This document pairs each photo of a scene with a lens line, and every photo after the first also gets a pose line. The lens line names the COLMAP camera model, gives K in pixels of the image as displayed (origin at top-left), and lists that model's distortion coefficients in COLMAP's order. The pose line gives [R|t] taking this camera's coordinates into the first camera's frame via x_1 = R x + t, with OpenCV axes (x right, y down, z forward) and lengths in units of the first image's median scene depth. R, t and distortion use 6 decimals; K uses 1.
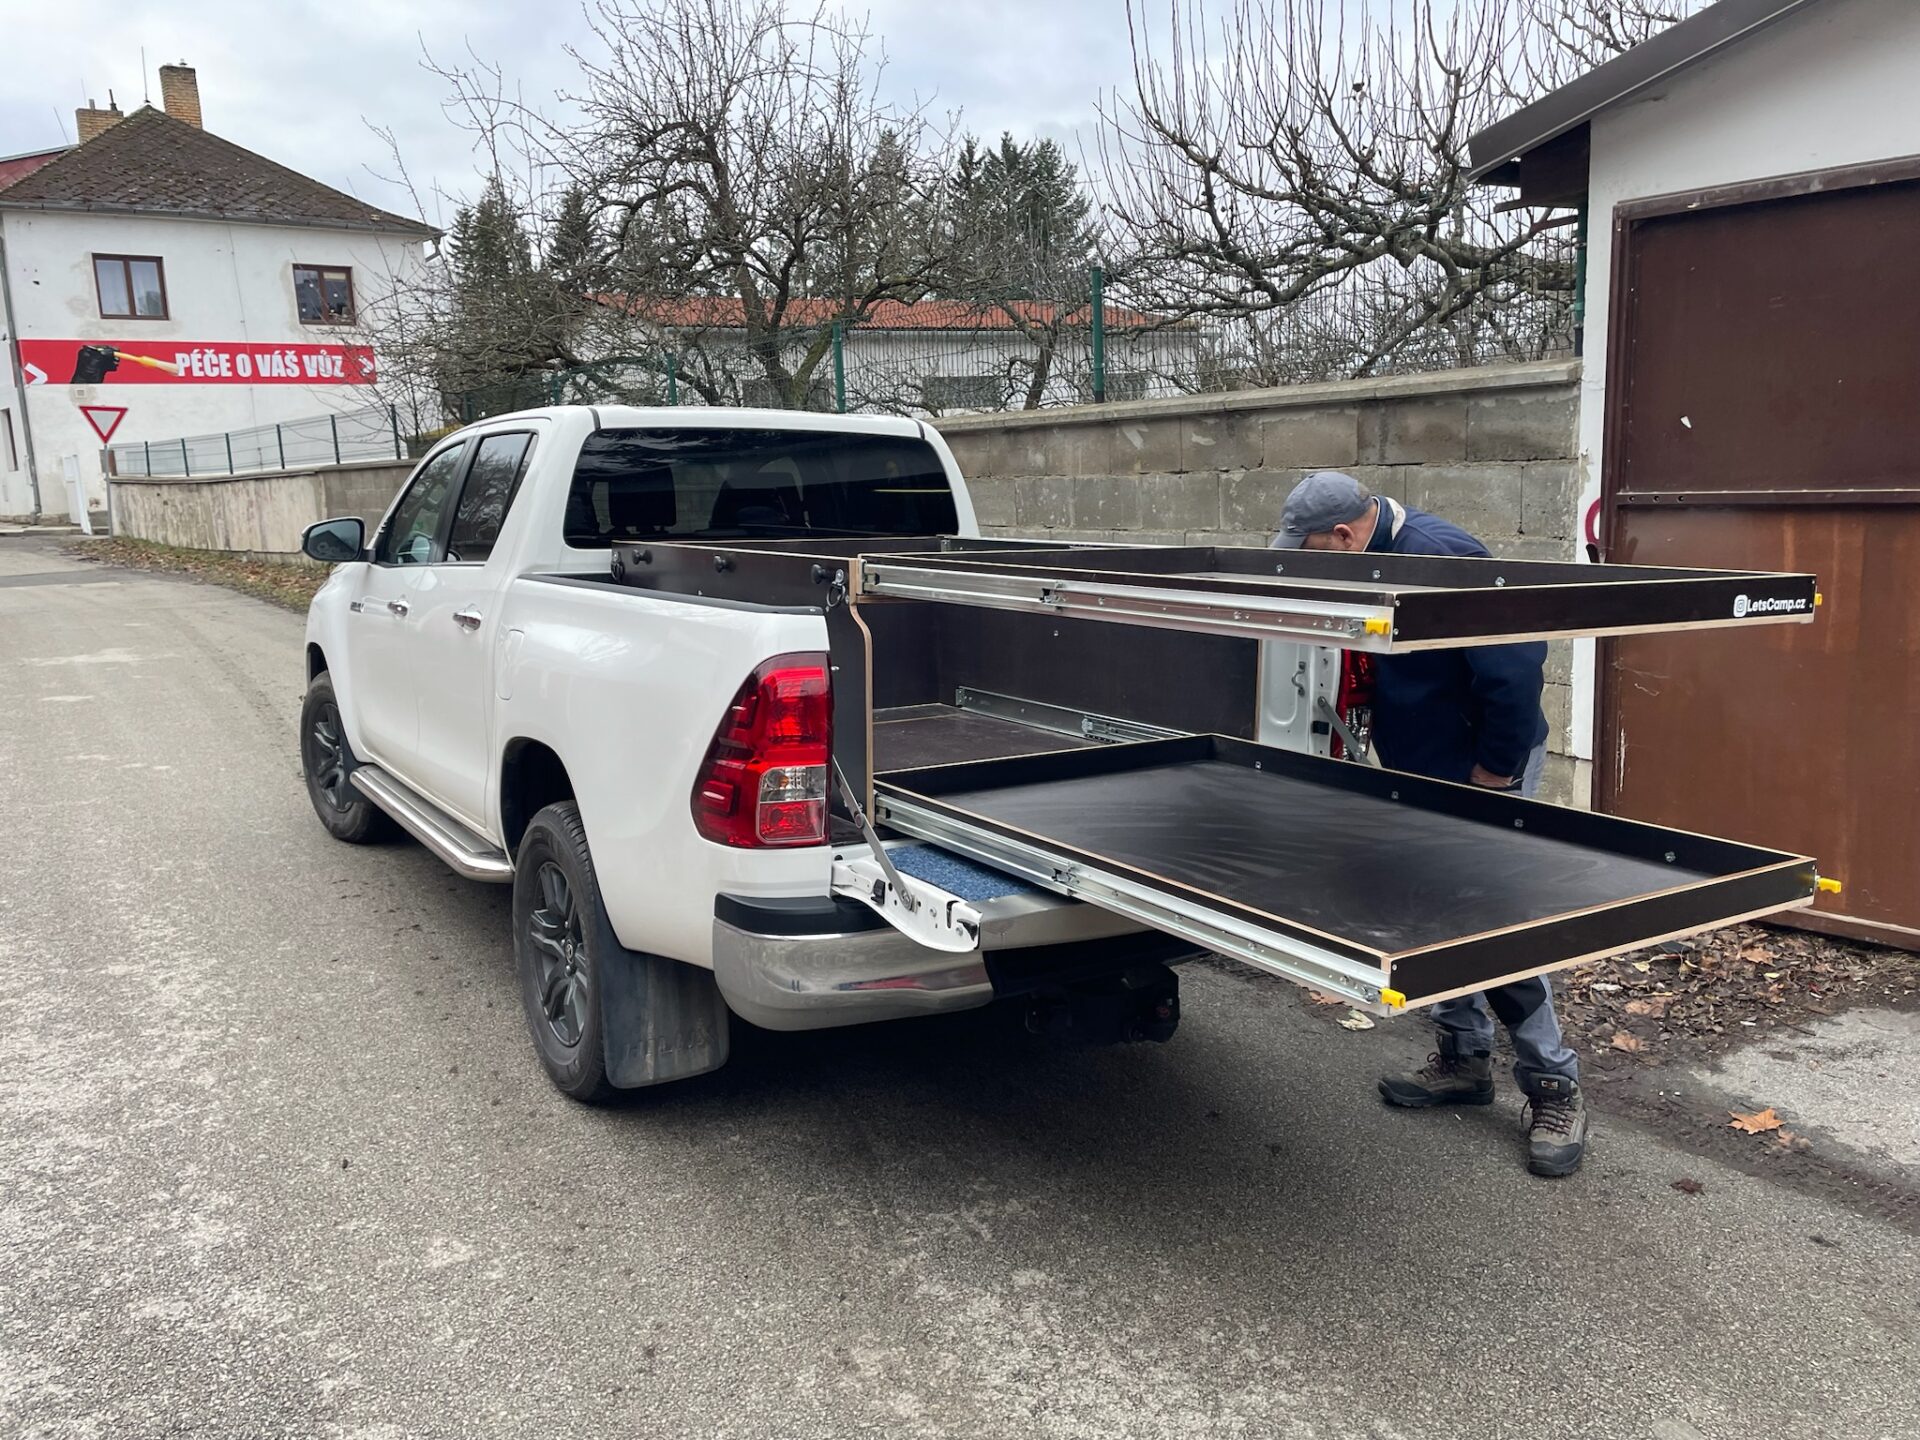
lens RADIAL K [[1490.2, 0, 966.9], [0, 1490.2, 731.7], [0, 0, 1]] dist [-0.004223, -0.011618]
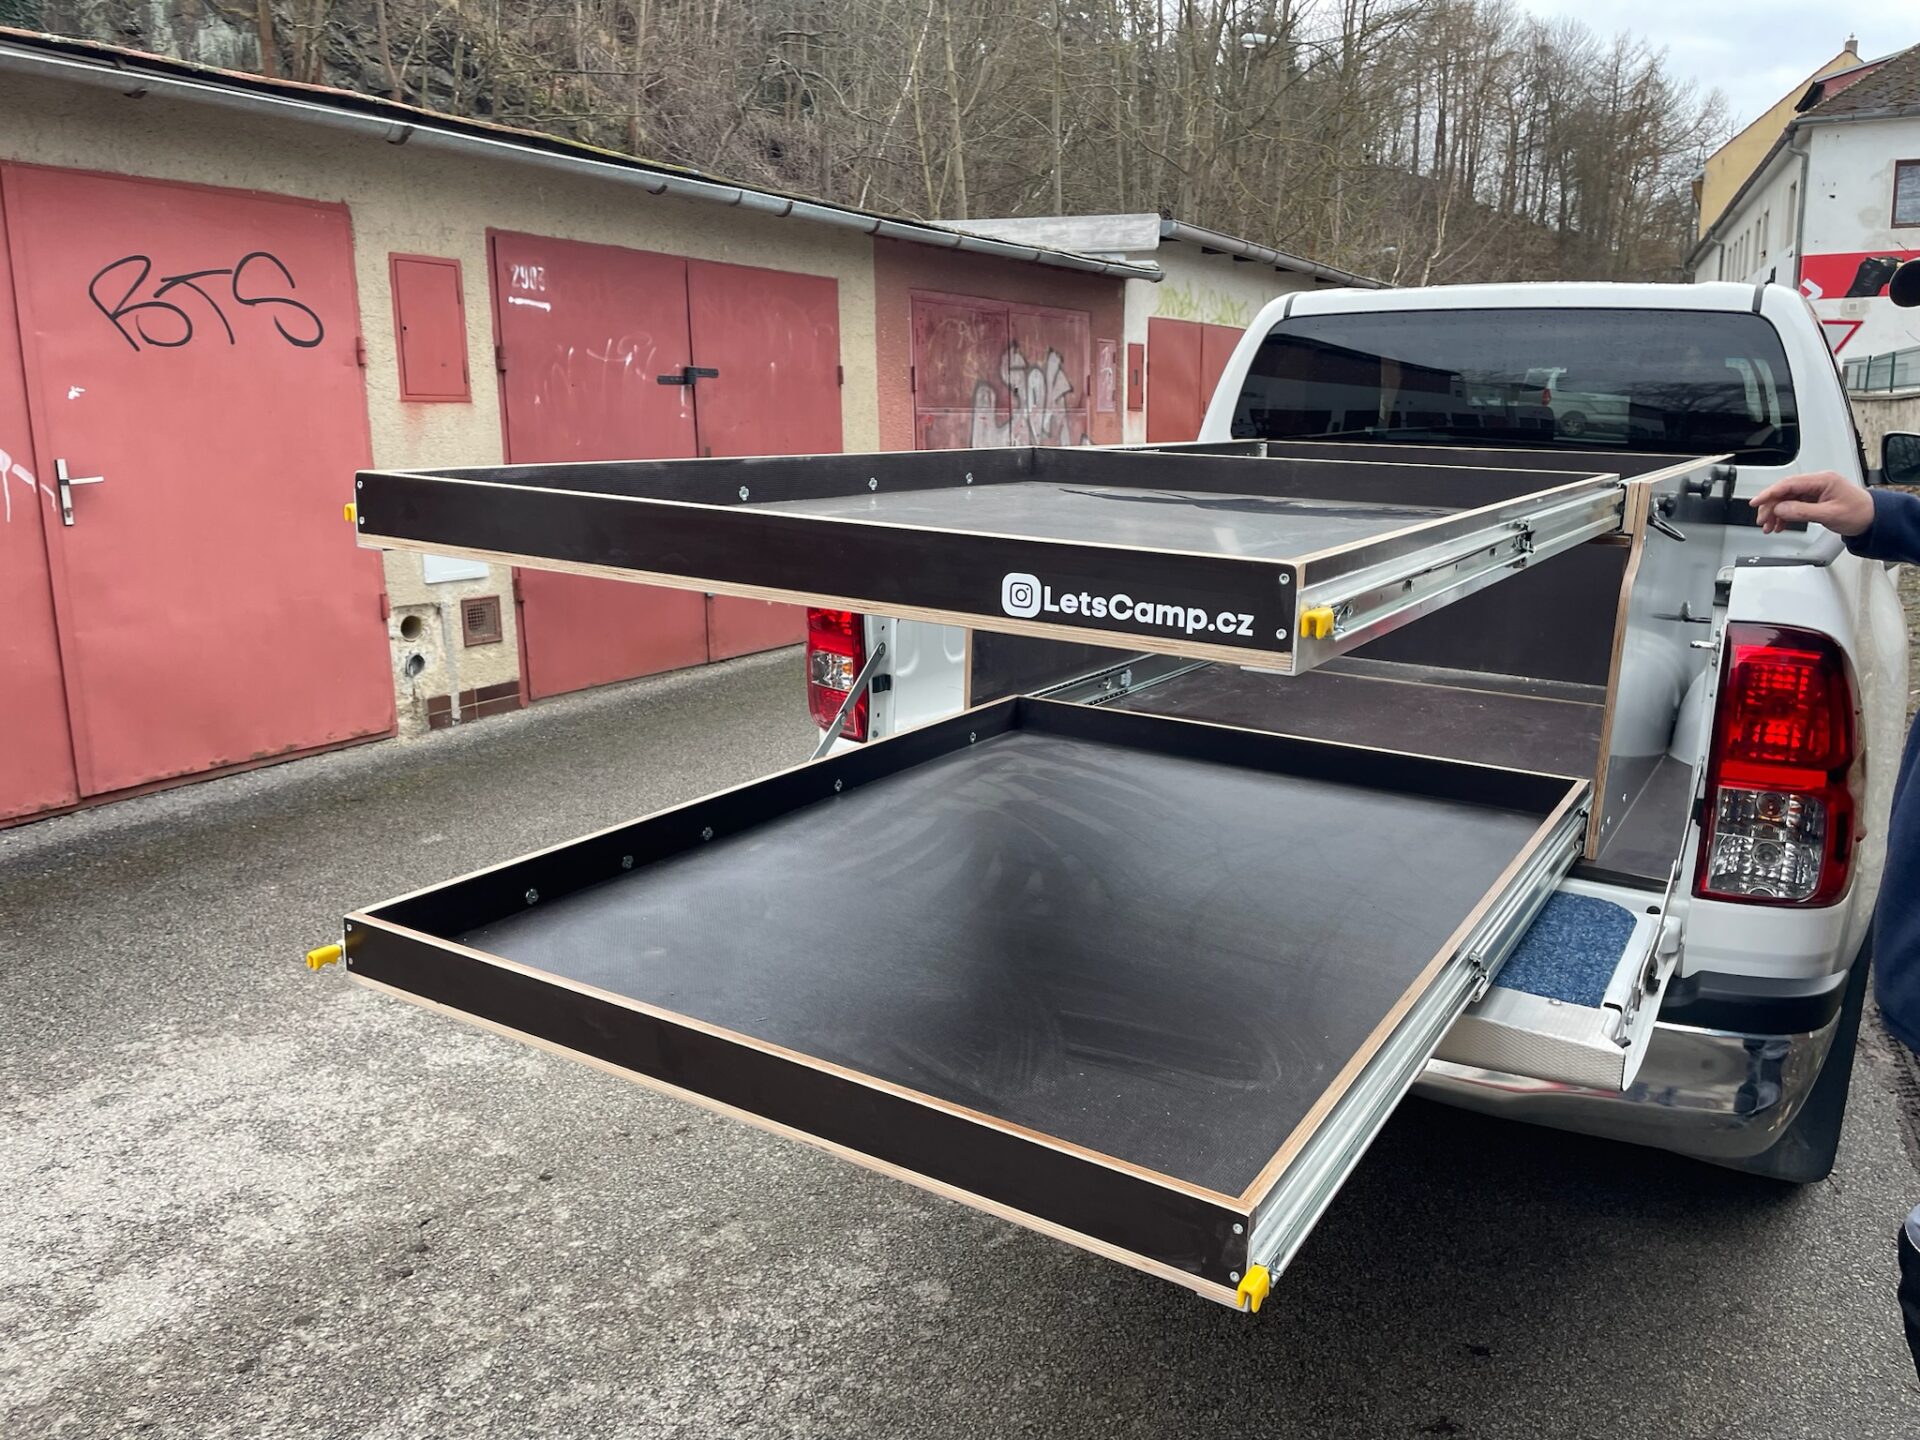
lens RADIAL K [[1490.2, 0, 968.6], [0, 1490.2, 706.4], [0, 0, 1]] dist [-0.004223, -0.011618]
pose [[0.399610, 0.199346, -0.894747, 0.755732], [-0.167913, 0.975472, 0.142338, -0.091324], [0.901175, 0.093360, 0.423281, 0.621832]]
